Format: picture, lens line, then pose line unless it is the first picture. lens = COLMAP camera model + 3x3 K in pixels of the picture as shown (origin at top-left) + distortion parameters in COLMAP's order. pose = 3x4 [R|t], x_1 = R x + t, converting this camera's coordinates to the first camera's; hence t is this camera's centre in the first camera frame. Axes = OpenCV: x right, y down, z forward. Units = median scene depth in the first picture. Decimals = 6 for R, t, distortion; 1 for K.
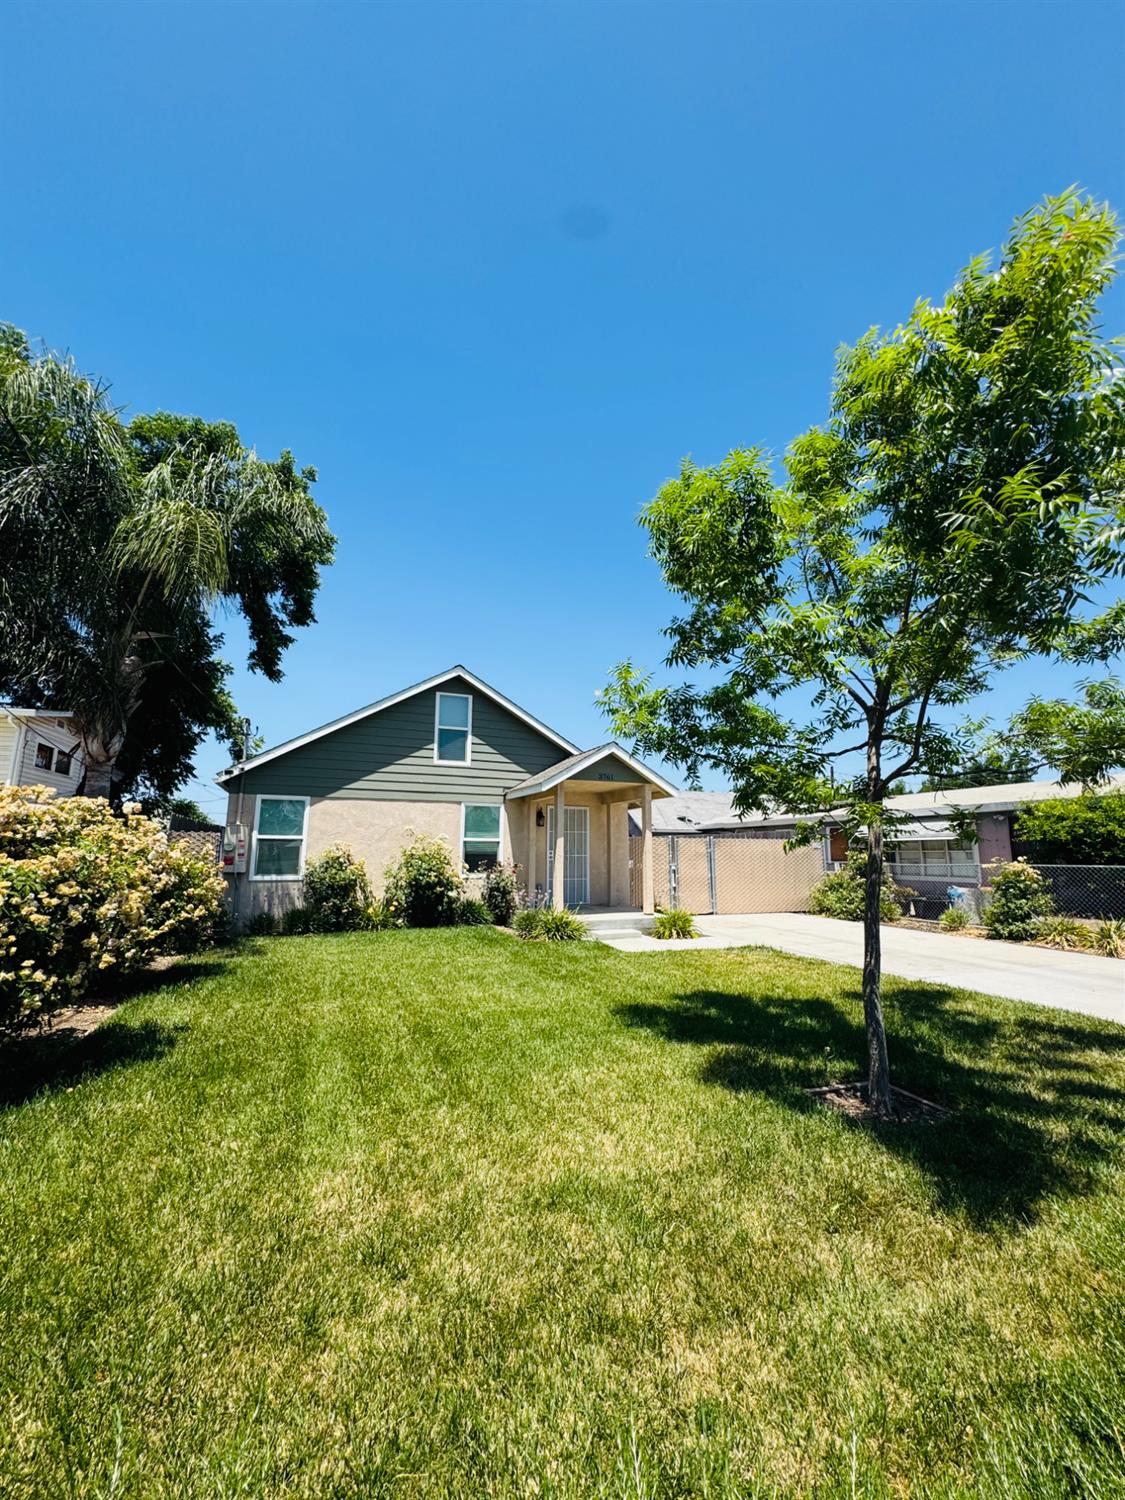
lens RADIAL K [[602.9, 0, 561.3], [0, 602.9, 746.9], [0, 0, 1]] dist [0.000351, -0.000006]
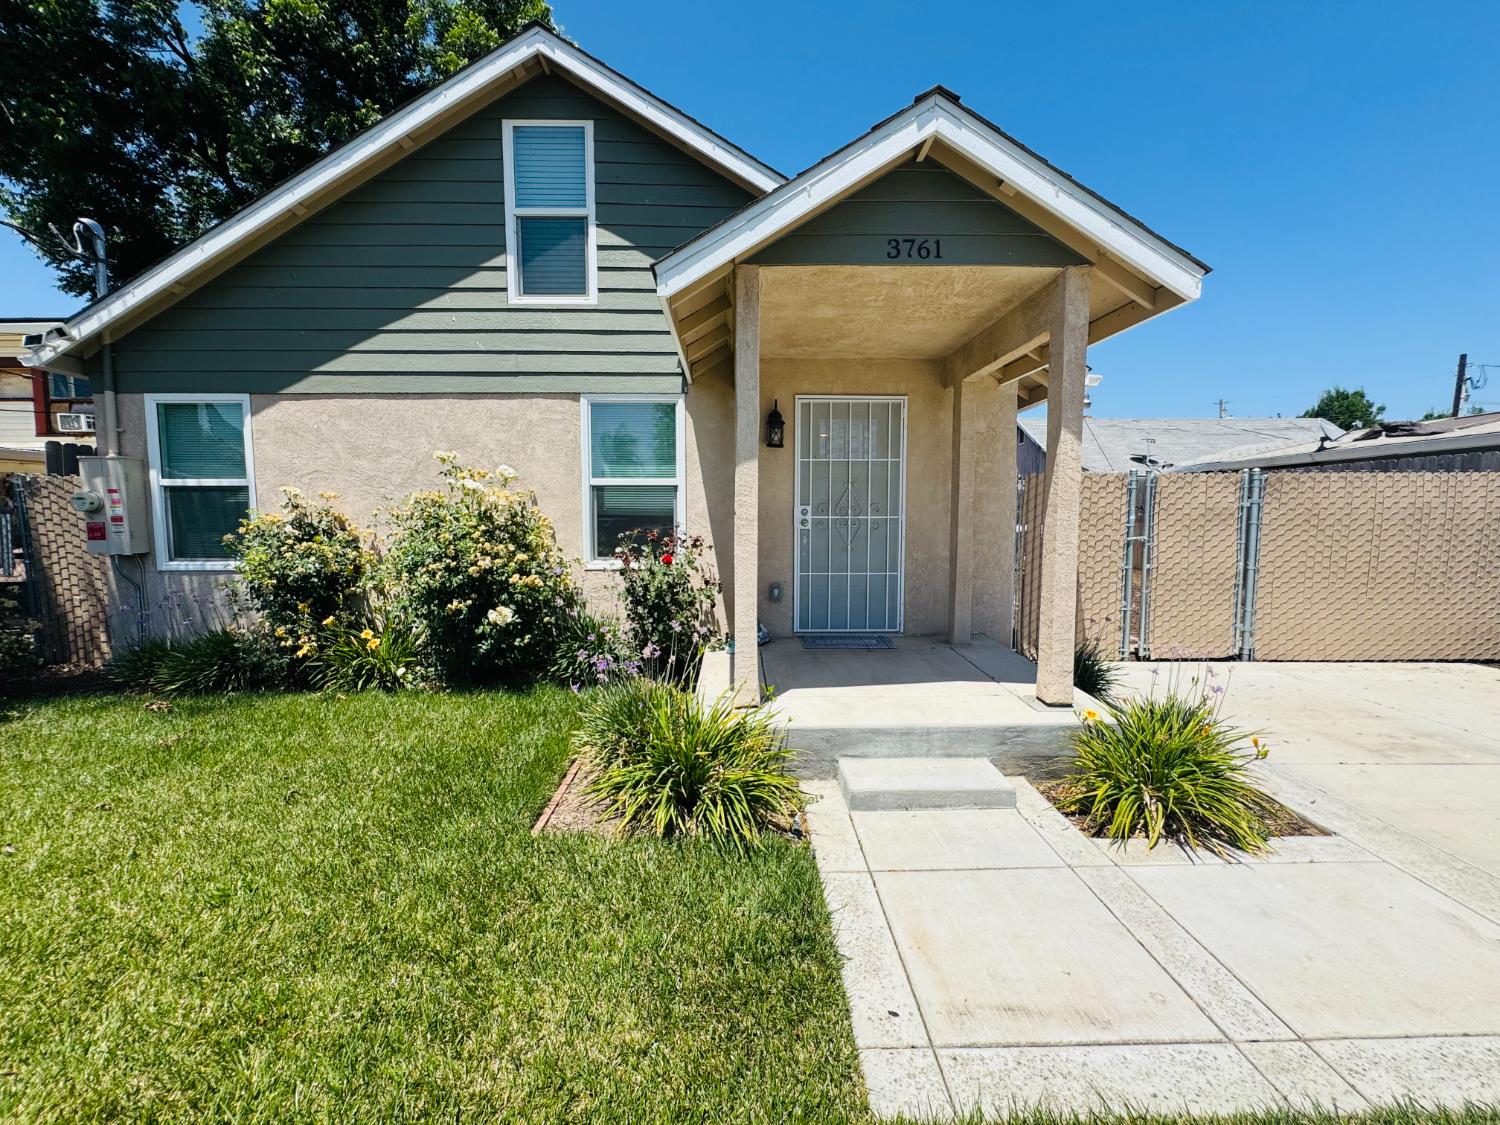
lens RADIAL K [[602.9, 0, 745.4], [0, 602.9, 563.0], [0, 0, 1]] dist [0.000351, -0.000006]
pose [[0.934689, 0.020898, -0.354851, 0.098249], [0.068607, 0.968895, 0.237772, 0.115441], [0.348782, -0.246588, 0.904182, 0.635520]]
